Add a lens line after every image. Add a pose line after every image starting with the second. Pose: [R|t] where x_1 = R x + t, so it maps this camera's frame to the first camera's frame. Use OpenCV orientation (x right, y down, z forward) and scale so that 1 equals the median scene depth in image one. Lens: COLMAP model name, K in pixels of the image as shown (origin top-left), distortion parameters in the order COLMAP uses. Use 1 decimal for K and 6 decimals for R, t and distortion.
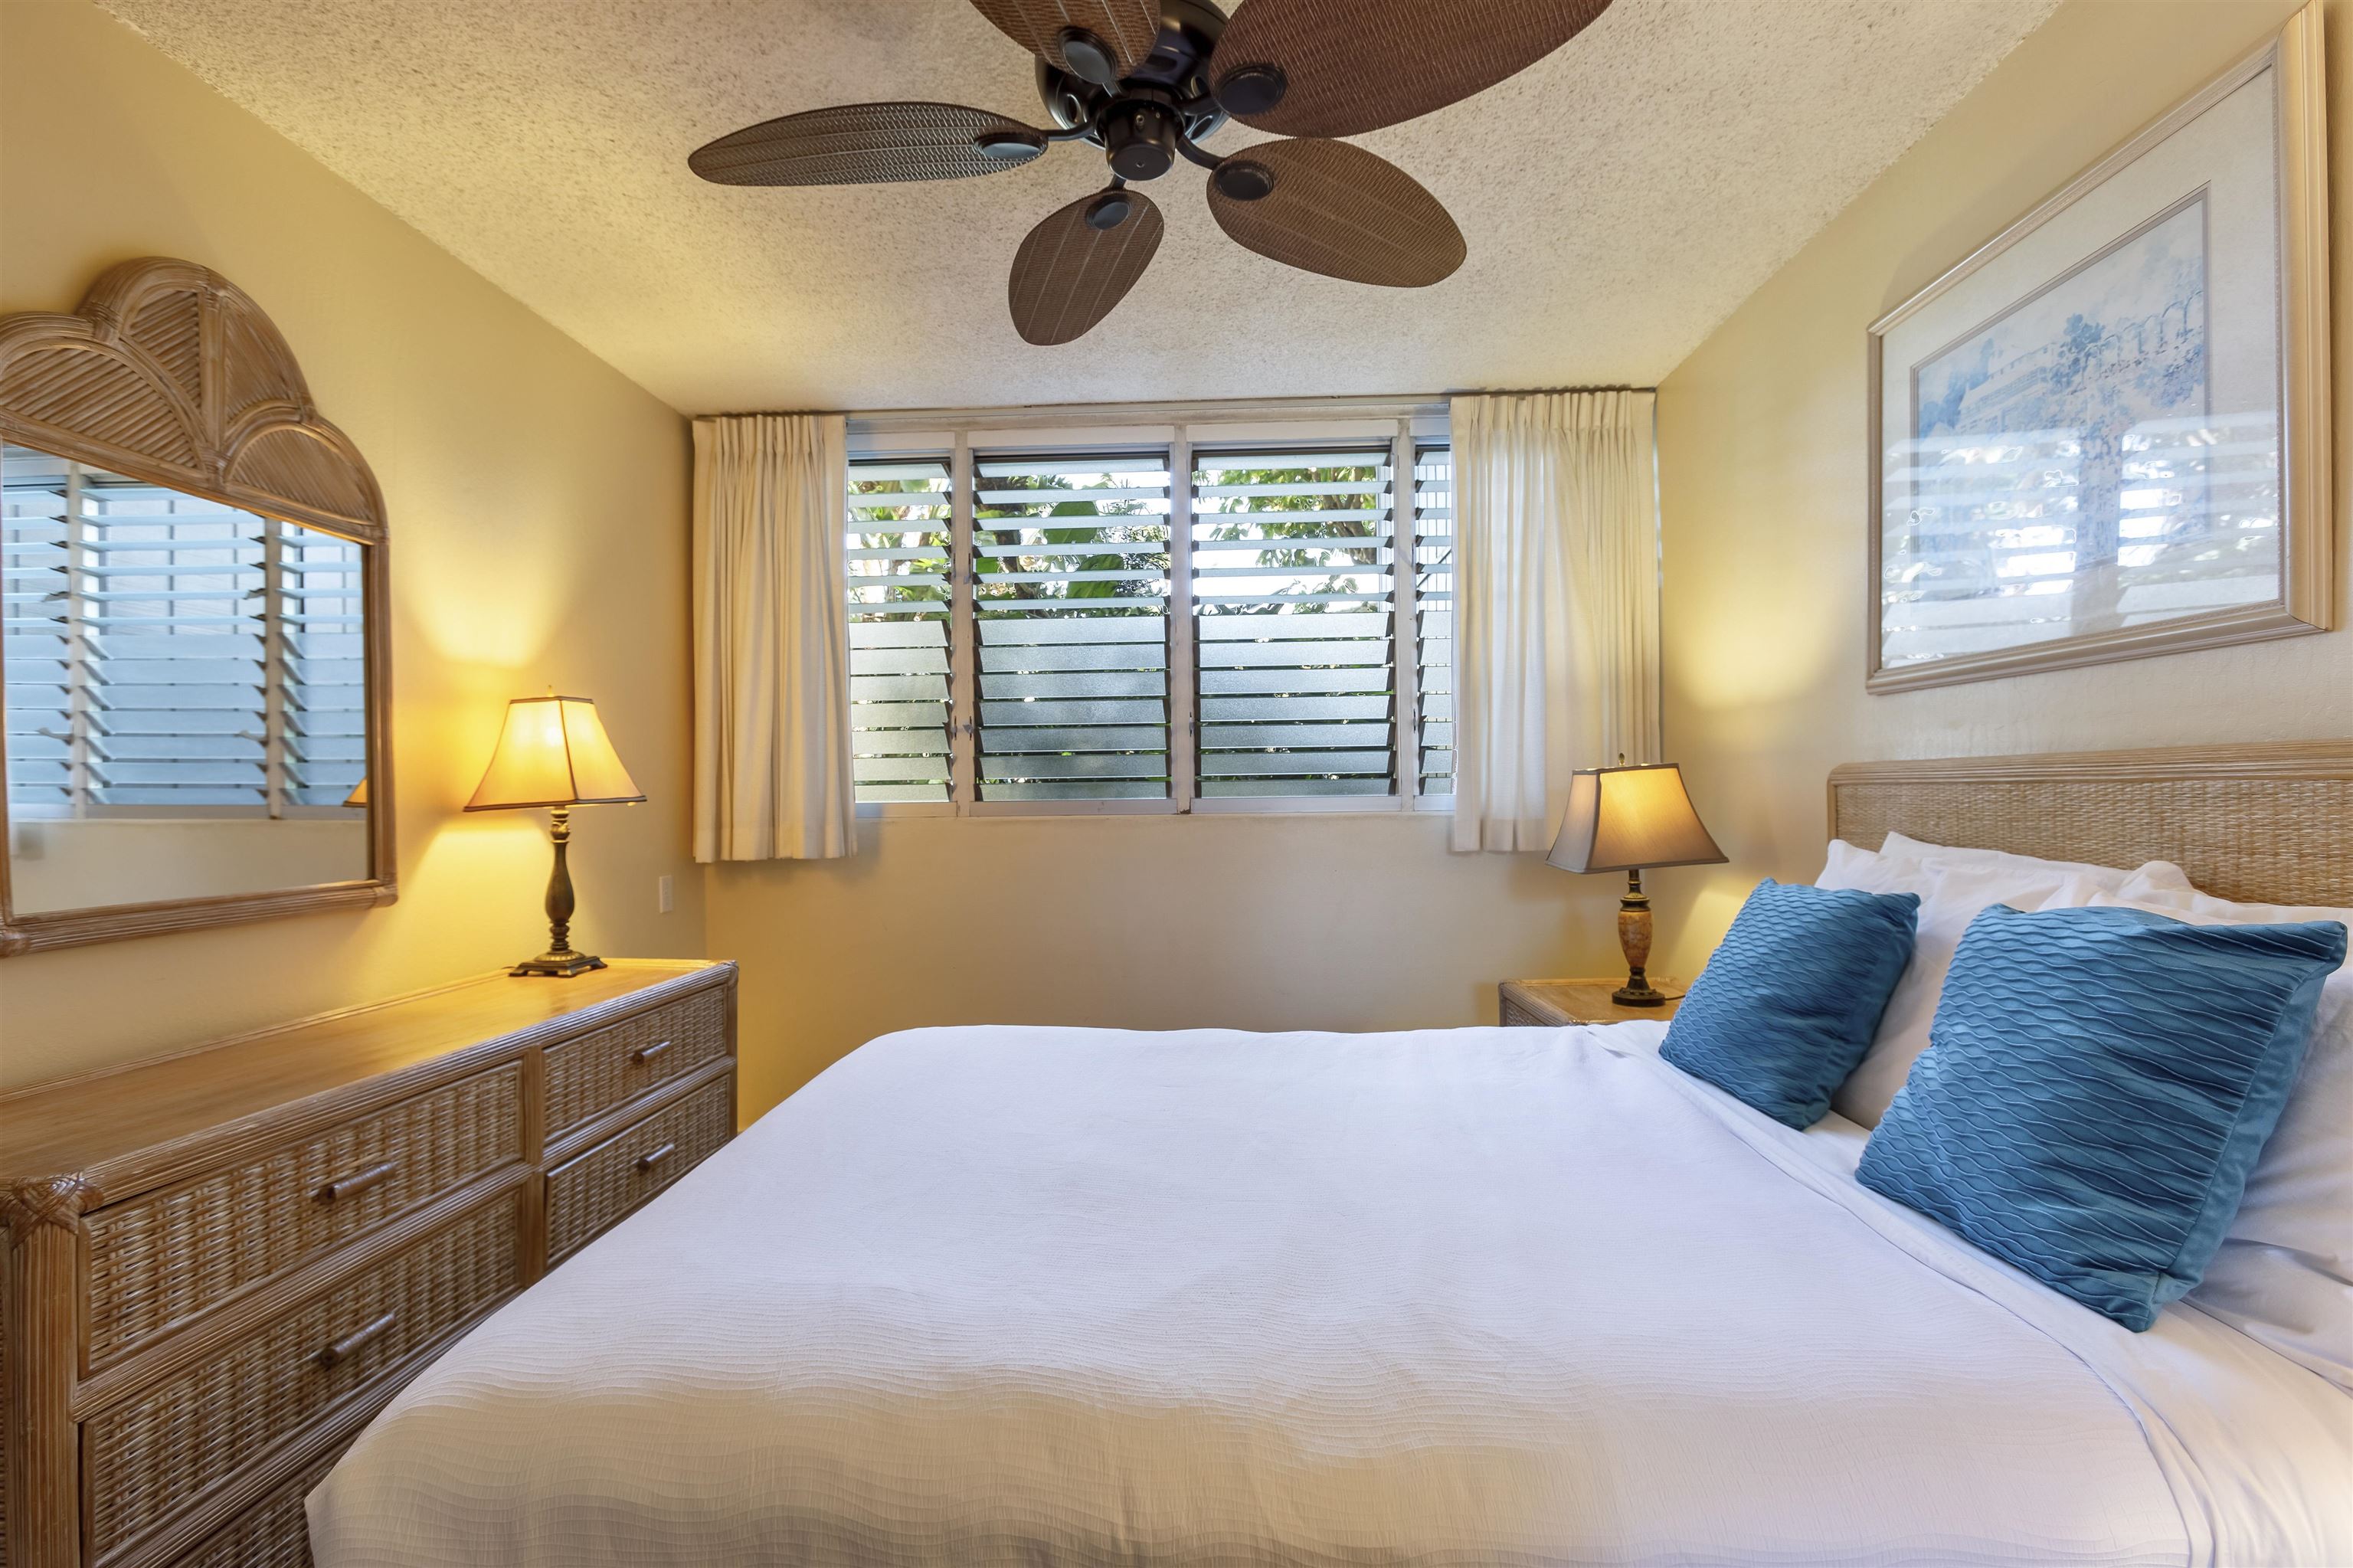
lens RADIAL K [[1068.4, 0, 1155.8], [0, 1068.4, 798.9], [0, 0, 1]] dist [0.001872, -0.000604]
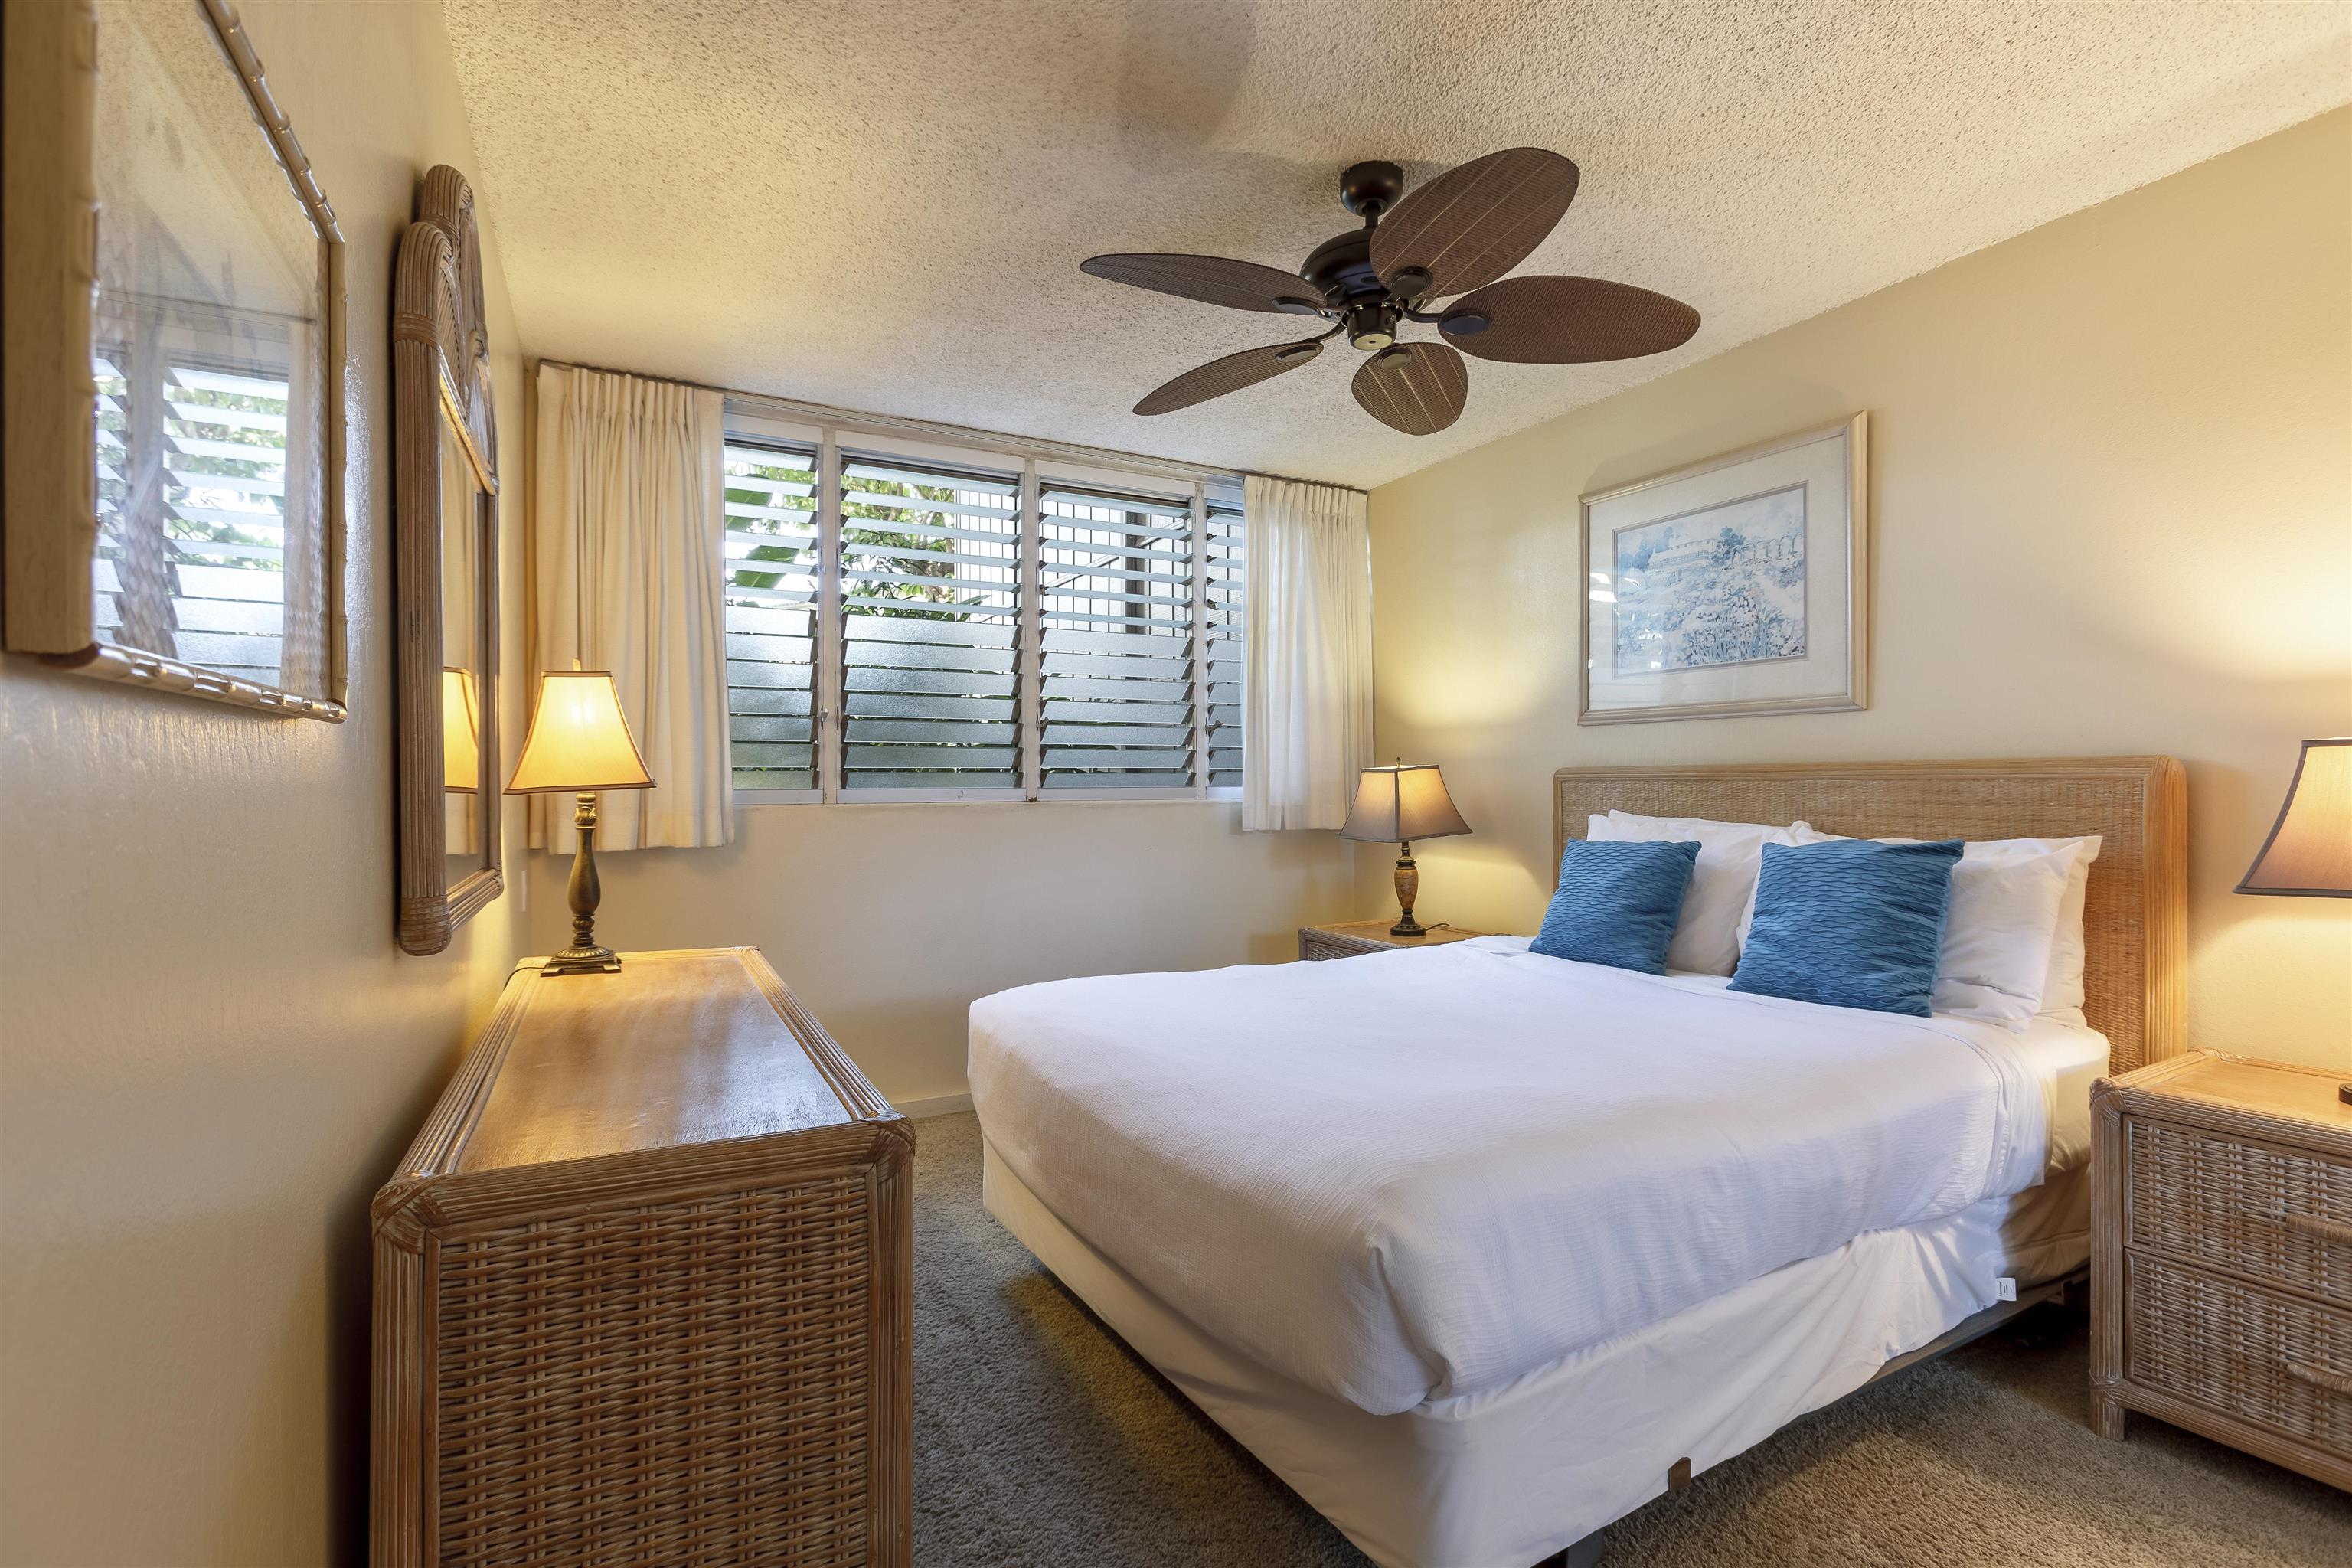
lens RADIAL K [[1067.9, 0, 1151.6], [0, 1067.9, 780.9], [0, 0, 1]] dist [0.001872, -0.000604]
pose [[0.859808, 0.010587, 0.510507, -0.471701], [-0.004468, 0.999903, -0.013211, 0.006883], [-0.510597, 0.009078, 0.859772, -0.036617]]
